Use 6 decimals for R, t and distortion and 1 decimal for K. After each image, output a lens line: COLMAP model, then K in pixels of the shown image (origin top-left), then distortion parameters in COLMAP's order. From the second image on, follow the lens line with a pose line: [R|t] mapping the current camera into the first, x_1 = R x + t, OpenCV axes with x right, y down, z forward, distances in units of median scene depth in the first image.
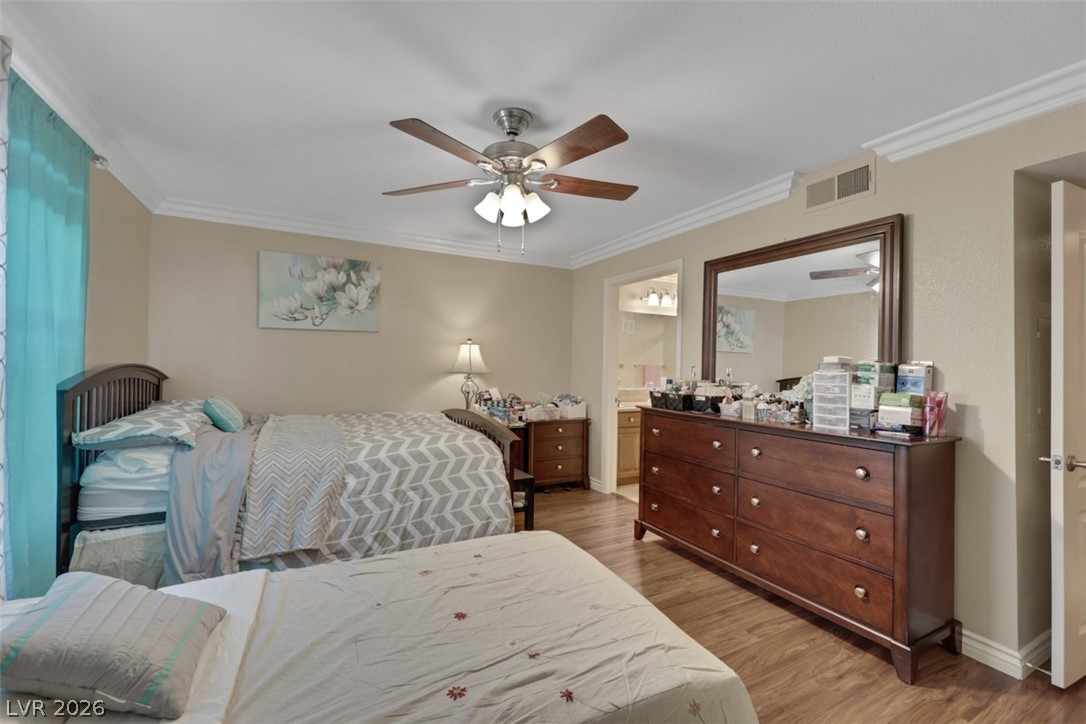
lens RADIAL K [[460.4, 0, 541.6], [0, 460.4, 355.0], [0, 0, 1]] dist [-0.001130, -0.000304]
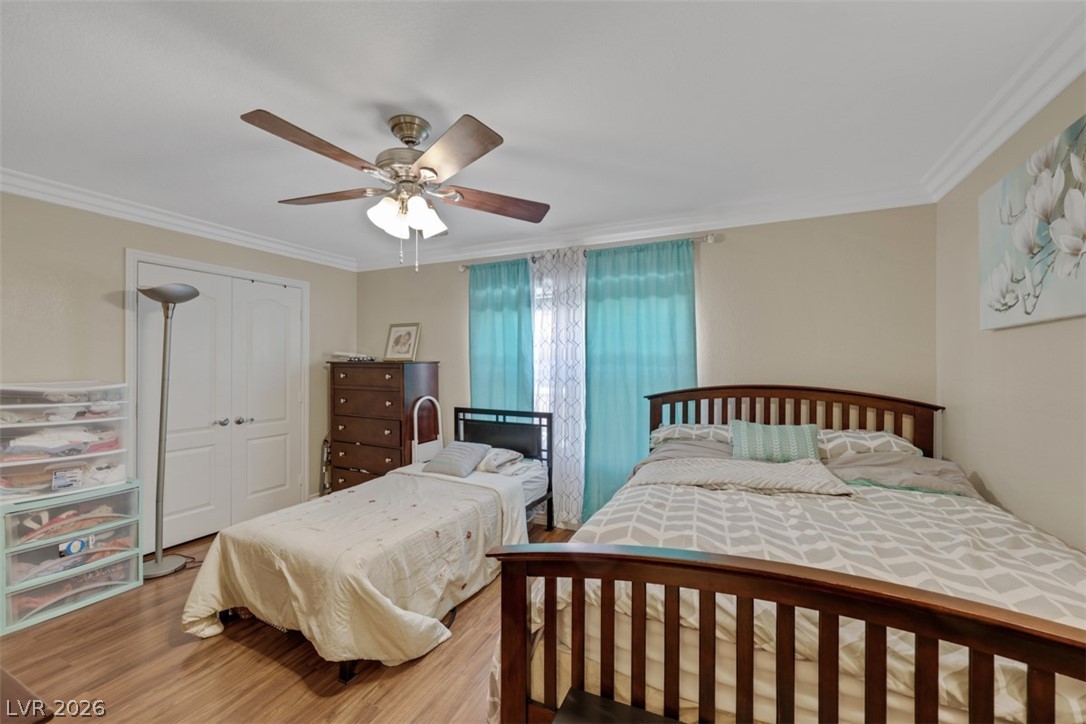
lens RADIAL K [[442.7, 0, 547.9], [0, 442.7, 361.7], [0, 0, 1]] dist [0.000200, -0.000187]
pose [[-0.797308, -0.022601, -0.603150, 0.196065], [-0.005241, 0.999520, -0.030525, -0.002250], [0.603550, -0.021177, -0.797044, 1.475724]]
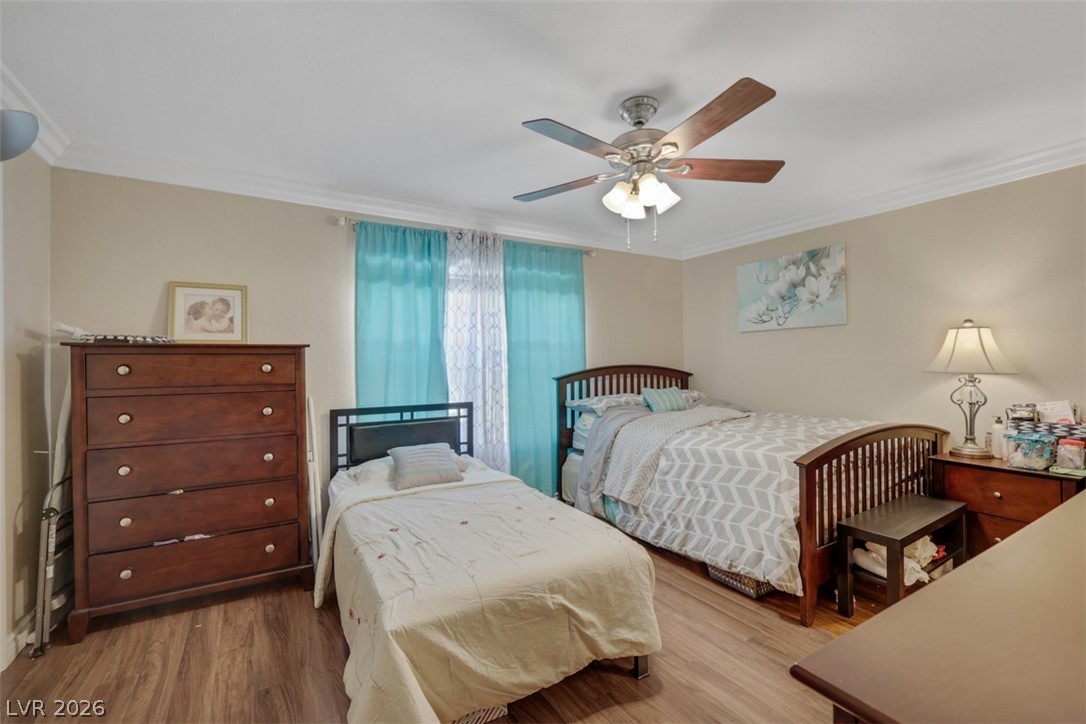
lens RADIAL K [[460.4, 0, 541.6], [0, 460.4, 355.0], [0, 0, 1]] dist [-0.001130, -0.000304]
pose [[0.060605, -0.031700, -0.997658, 0.686456], [0.030940, 0.999075, -0.029866, 0.022577], [0.997682, -0.029057, 0.061530, 0.567388]]
